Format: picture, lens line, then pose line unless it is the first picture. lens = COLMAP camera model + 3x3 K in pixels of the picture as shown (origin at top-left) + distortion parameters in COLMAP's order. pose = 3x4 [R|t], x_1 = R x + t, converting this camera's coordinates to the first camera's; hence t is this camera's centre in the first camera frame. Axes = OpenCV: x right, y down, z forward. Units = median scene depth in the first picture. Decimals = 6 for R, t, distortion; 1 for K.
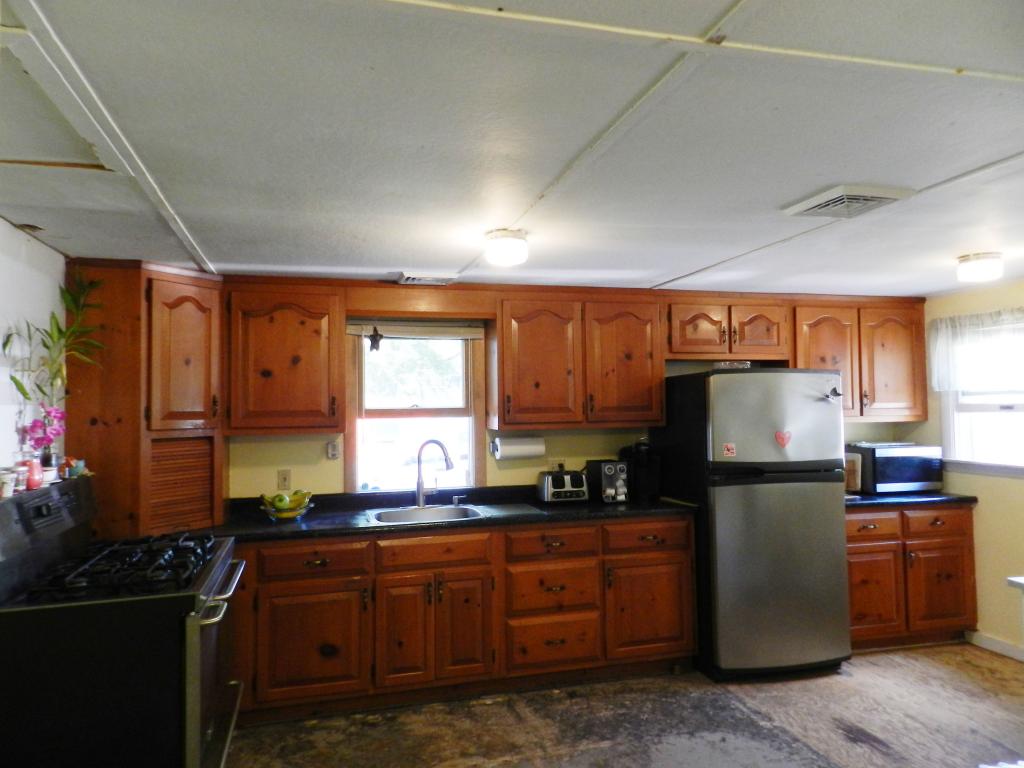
lens RADIAL K [[709.0, 0, 513.9], [0, 709.0, 383.0], [0, 0, 1]] dist [0.024935, -0.002612]
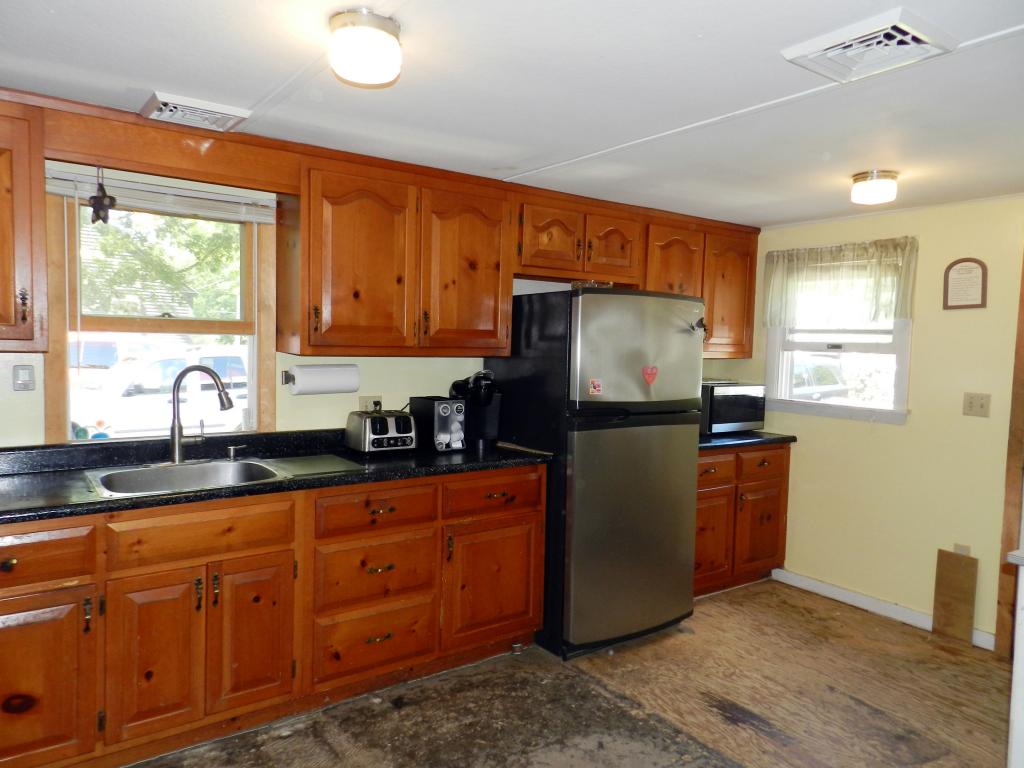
lens RADIAL K [[709.0, 0, 514.7], [0, 709.0, 382.0], [0, 0, 1]] dist [0.024935, -0.002612]
pose [[0.937337, 0.017163, 0.348002, -0.071465], [-0.051044, 0.994774, 0.088427, 0.020725], [-0.344666, -0.100649, 0.933314, 0.270189]]
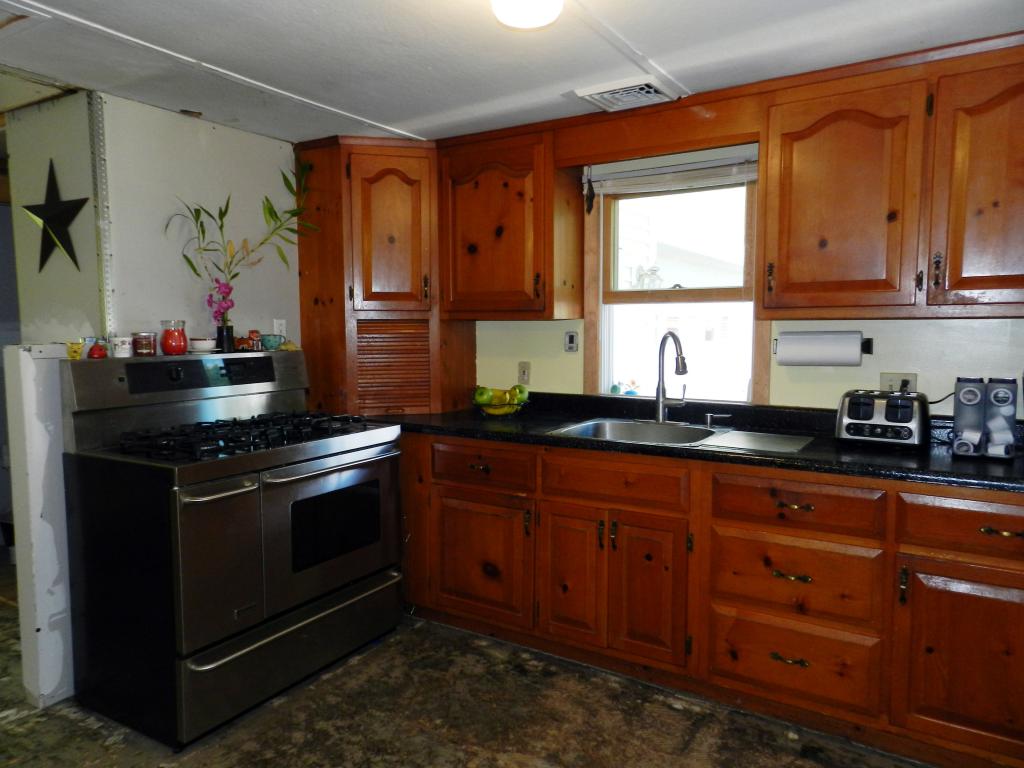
lens RADIAL K [[709.0, 0, 511.4], [0, 709.0, 382.5], [0, 0, 1]] dist [0.024935, -0.002612]
pose [[0.670597, 0.074628, -0.738058, 0.328419], [0.019405, 0.992822, 0.118019, 0.045996], [0.741568, -0.093465, 0.664336, 0.421373]]
